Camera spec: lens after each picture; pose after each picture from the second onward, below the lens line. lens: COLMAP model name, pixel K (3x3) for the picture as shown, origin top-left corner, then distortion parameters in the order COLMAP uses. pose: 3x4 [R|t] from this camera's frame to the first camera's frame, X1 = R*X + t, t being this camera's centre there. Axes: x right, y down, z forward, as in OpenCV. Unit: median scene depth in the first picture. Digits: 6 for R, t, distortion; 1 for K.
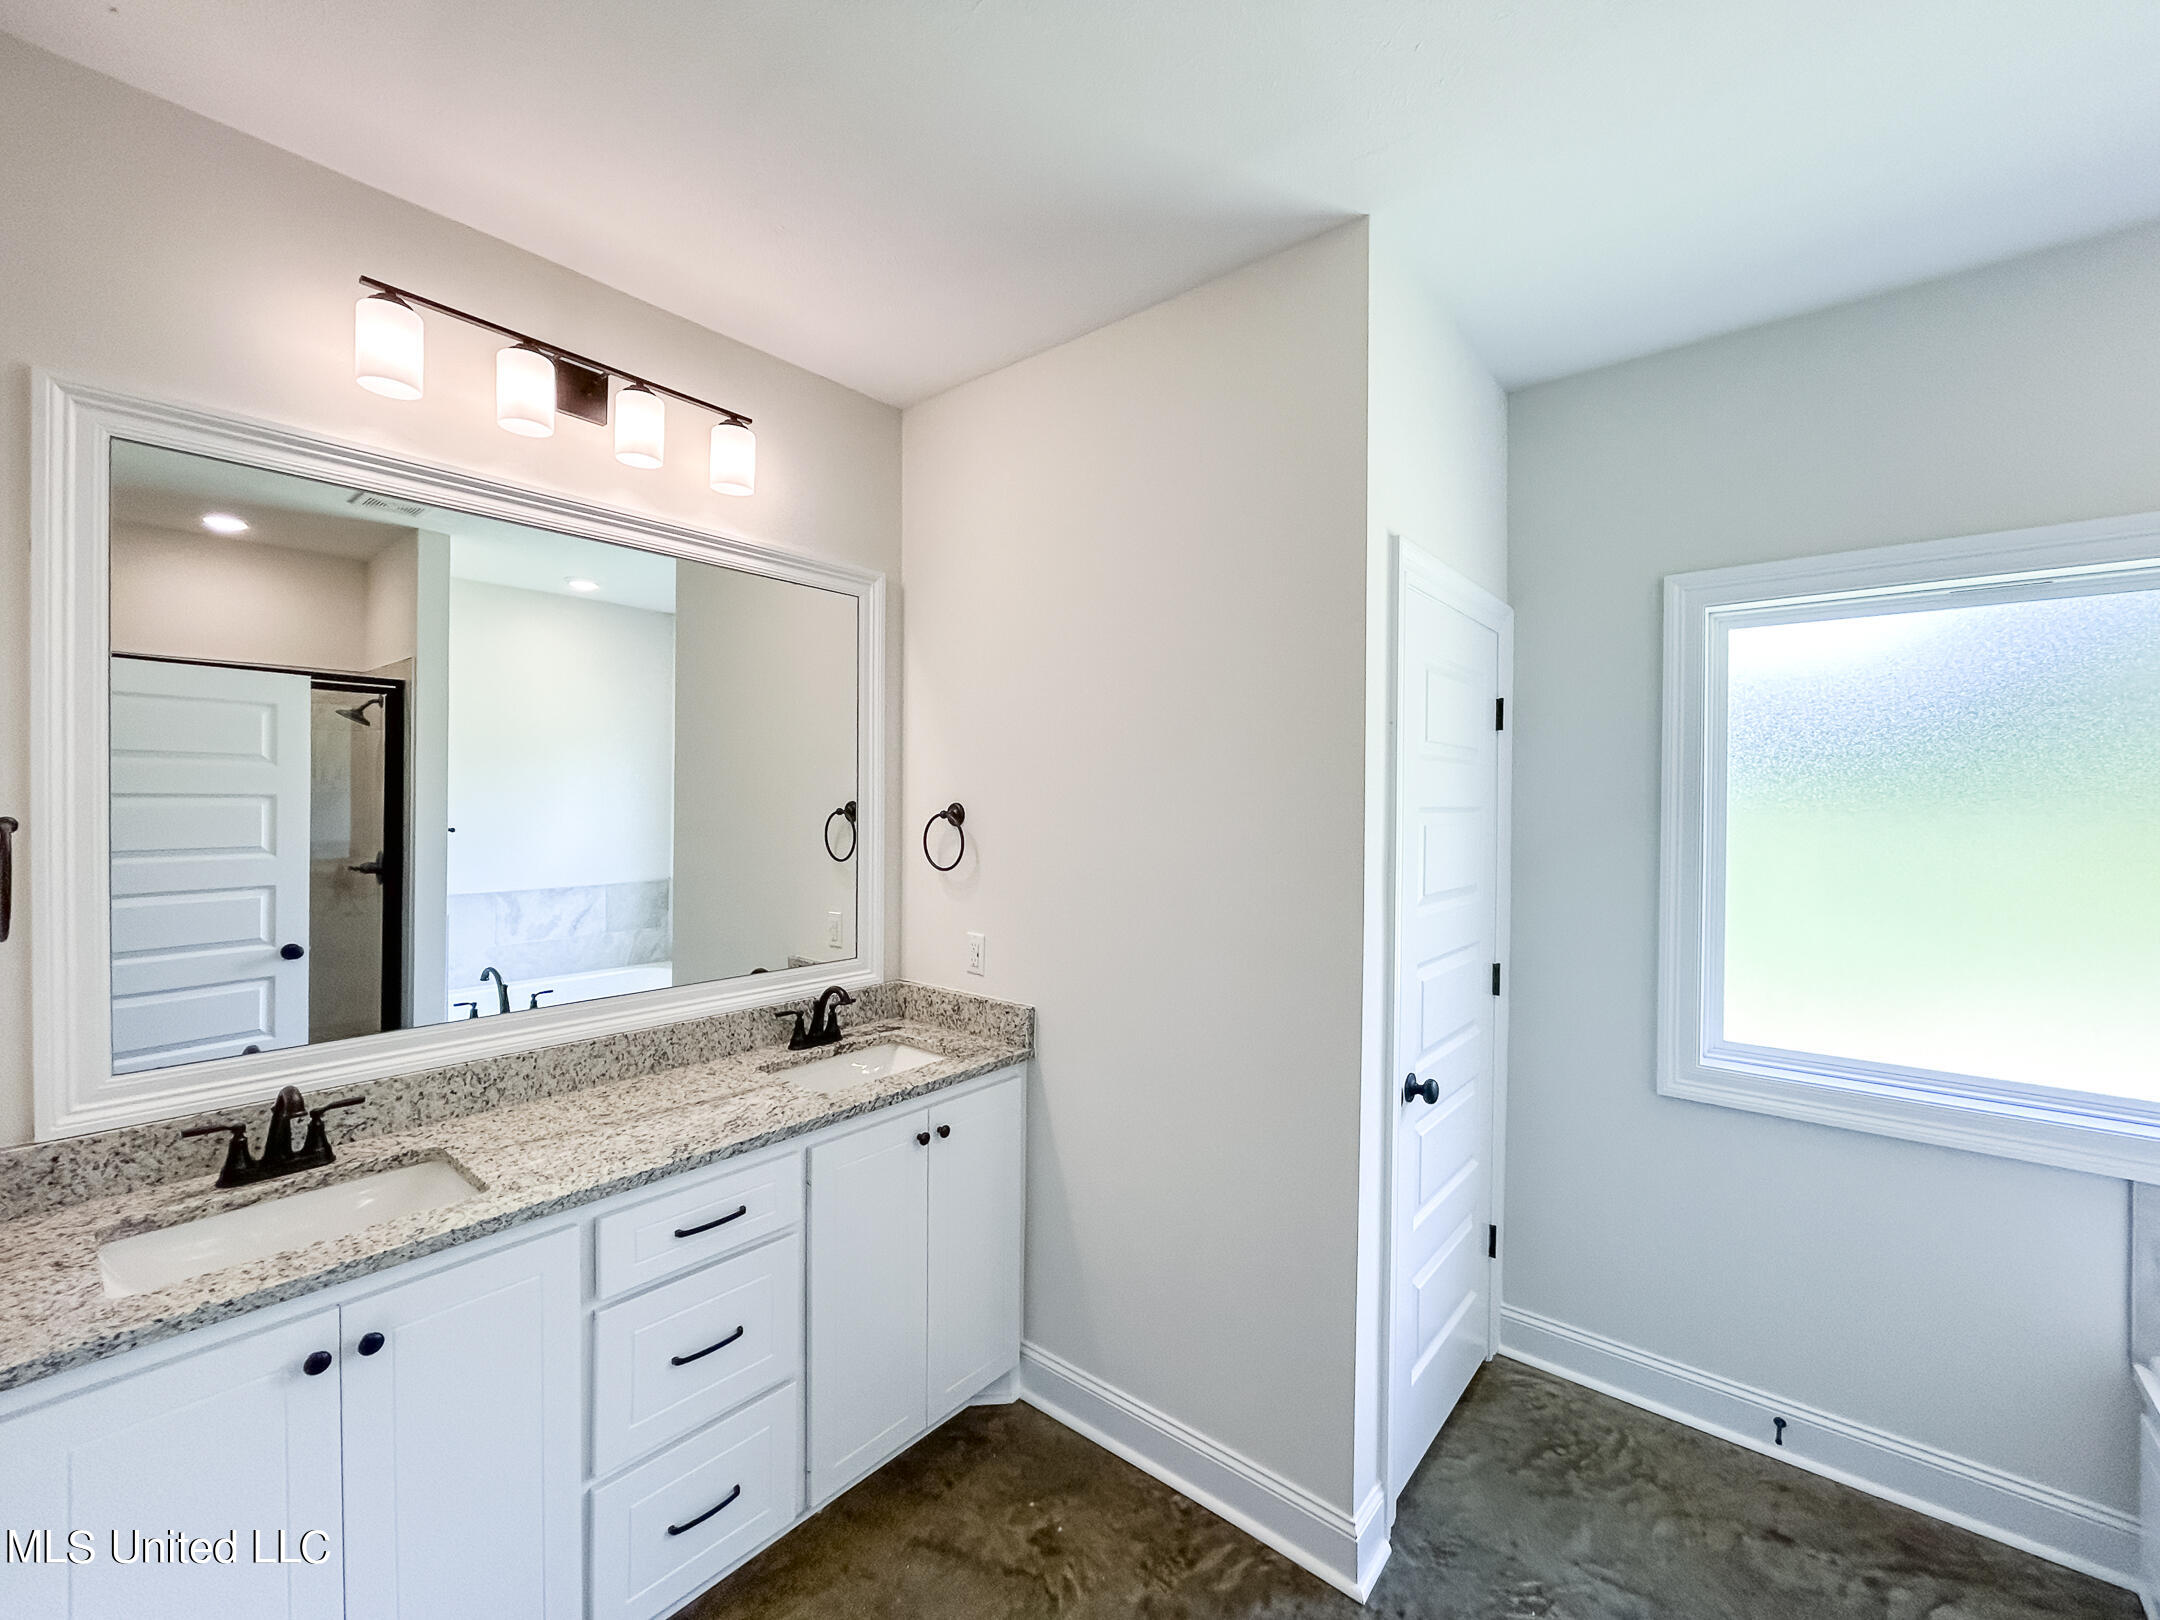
lens RADIAL K [[889.4, 0, 1086.5], [0, 889.4, 802.6], [0, 0, 1]] dist [-0.009592, 0.001168]
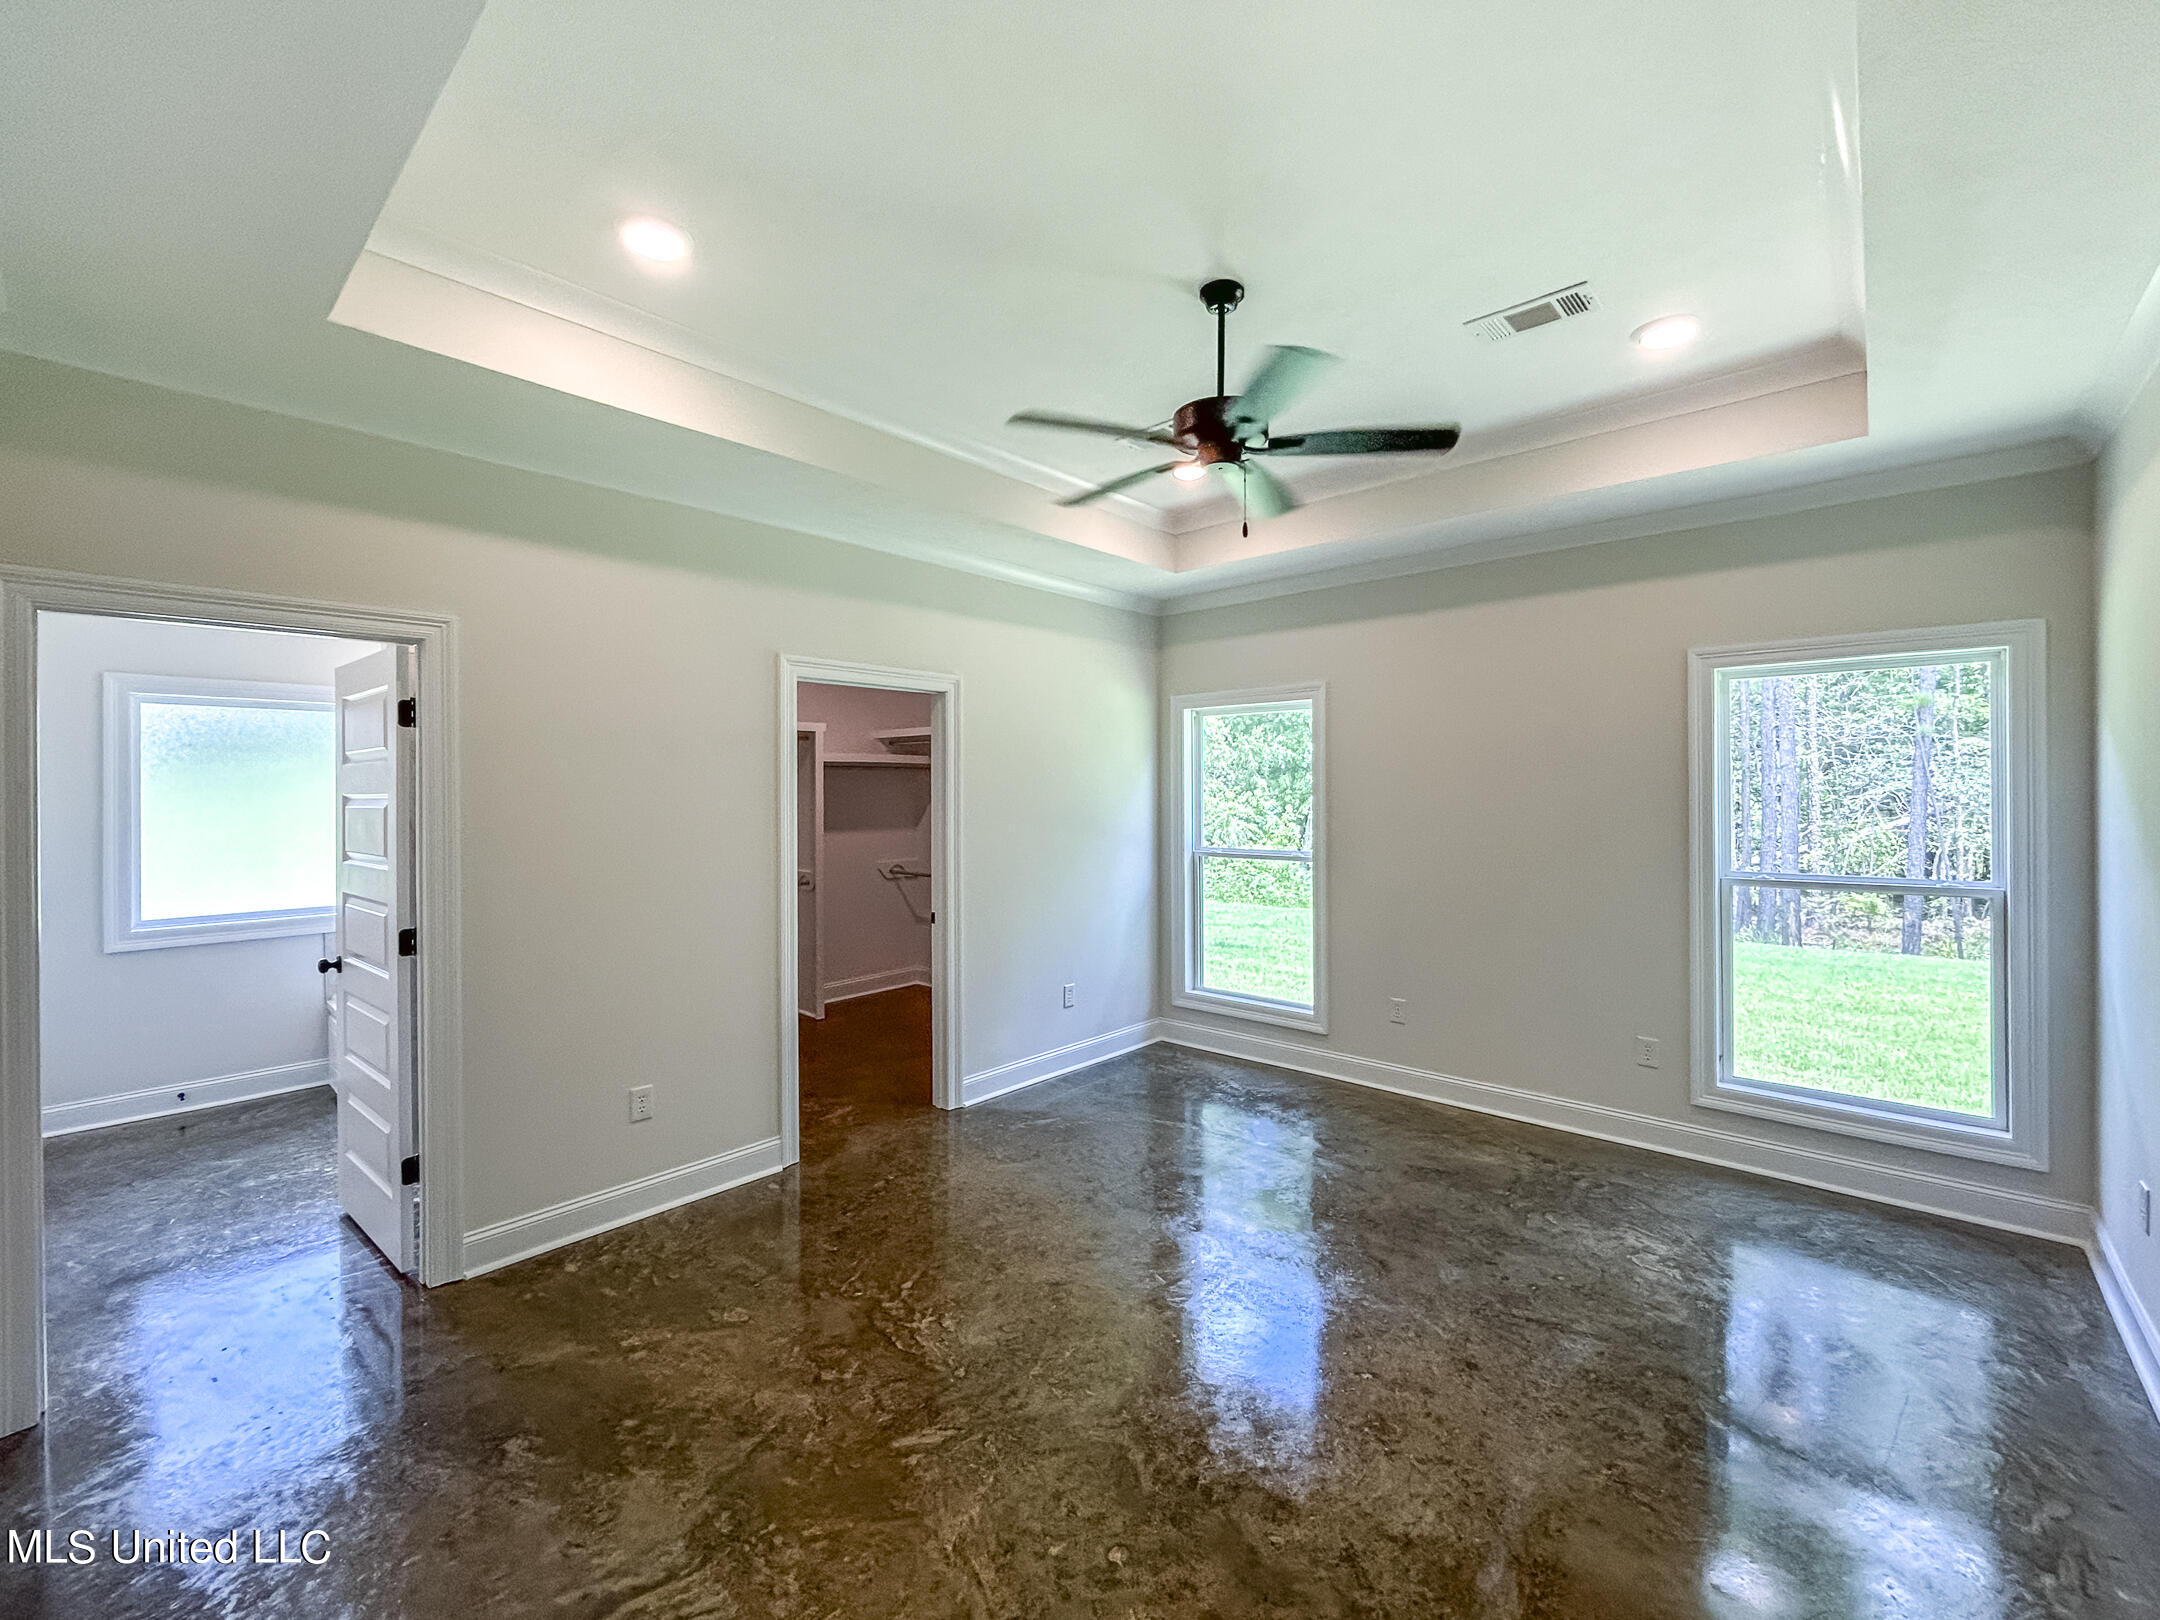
lens RADIAL K [[889.4, 0, 1086.8], [0, 889.4, 796.6], [0, 0, 1]] dist [-0.009592, 0.001168]
pose [[0.020752, -0.002568, 0.999781, -1.148312], [0.005605, 0.999981, 0.002452, 0.010072], [-0.999769, 0.005552, 0.020766, -1.090690]]
